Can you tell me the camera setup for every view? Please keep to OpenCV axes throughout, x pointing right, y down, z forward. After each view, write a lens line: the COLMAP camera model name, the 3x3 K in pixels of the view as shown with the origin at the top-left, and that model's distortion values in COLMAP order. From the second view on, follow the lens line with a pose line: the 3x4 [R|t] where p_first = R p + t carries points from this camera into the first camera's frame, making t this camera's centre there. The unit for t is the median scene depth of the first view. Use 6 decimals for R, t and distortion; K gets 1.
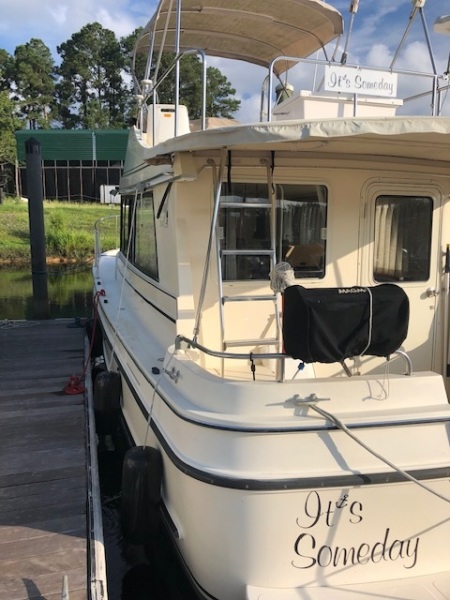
lens RADIAL K [[494.6, 0, 220.0], [0, 494.6, 298.1], [0, 0, 1]] dist [0.018115, -0.001082]
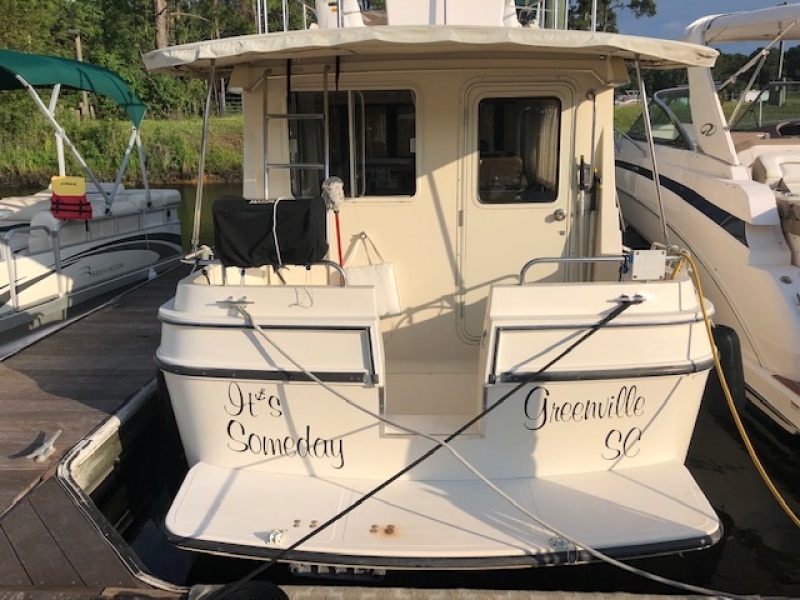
lens RADIAL K [[659.5, 0, 403.5], [0, 659.5, 297.9], [0, 0, 1]] dist [0.018115, -0.001082]
pose [[0.948687, 0.052723, -0.311792, 0.603466], [-0.022340, 0.994713, 0.100230, 0.025771], [0.315428, -0.088122, 0.944849, -0.160851]]
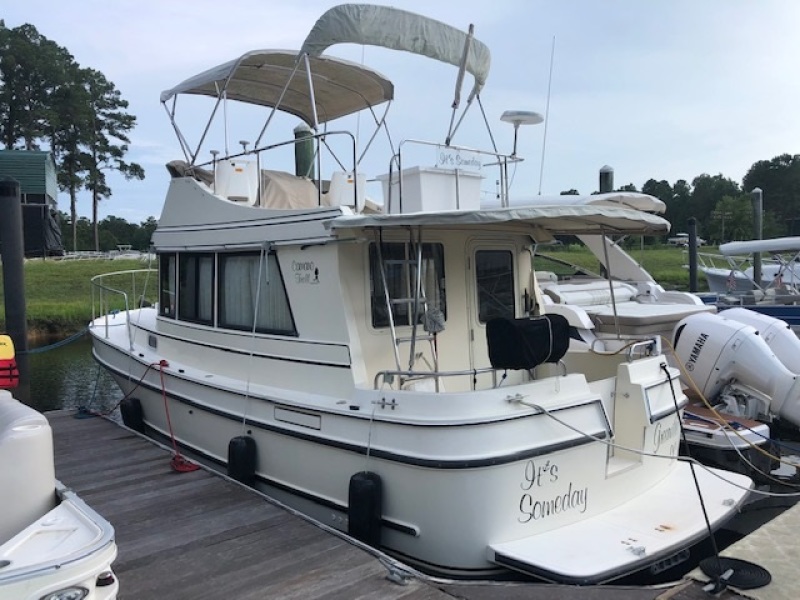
lens RADIAL K [[659.5, 0, 399.7], [0, 659.5, 300.1], [0, 0, 1]] dist [0.018115, -0.001082]
pose [[0.910790, -0.051584, 0.409636, -0.543501], [0.097819, 0.990876, -0.092715, 0.043224], [-0.401116, 0.124514, 0.907525, -0.375562]]
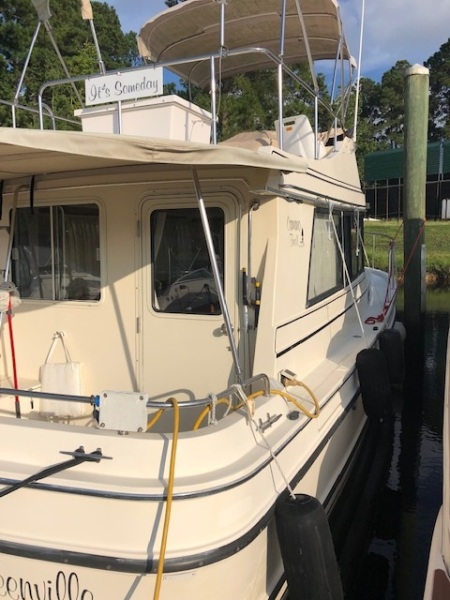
lens RADIAL K [[494.6, 0, 222.0], [0, 494.6, 300.8], [0, 0, 1]] dist [0.018115, -0.001082]
pose [[0.751745, 0.057893, -0.656907, 1.055891], [-0.077953, 0.996956, -0.001346, -0.061090], [0.654830, 0.052220, 0.753970, 0.465512]]
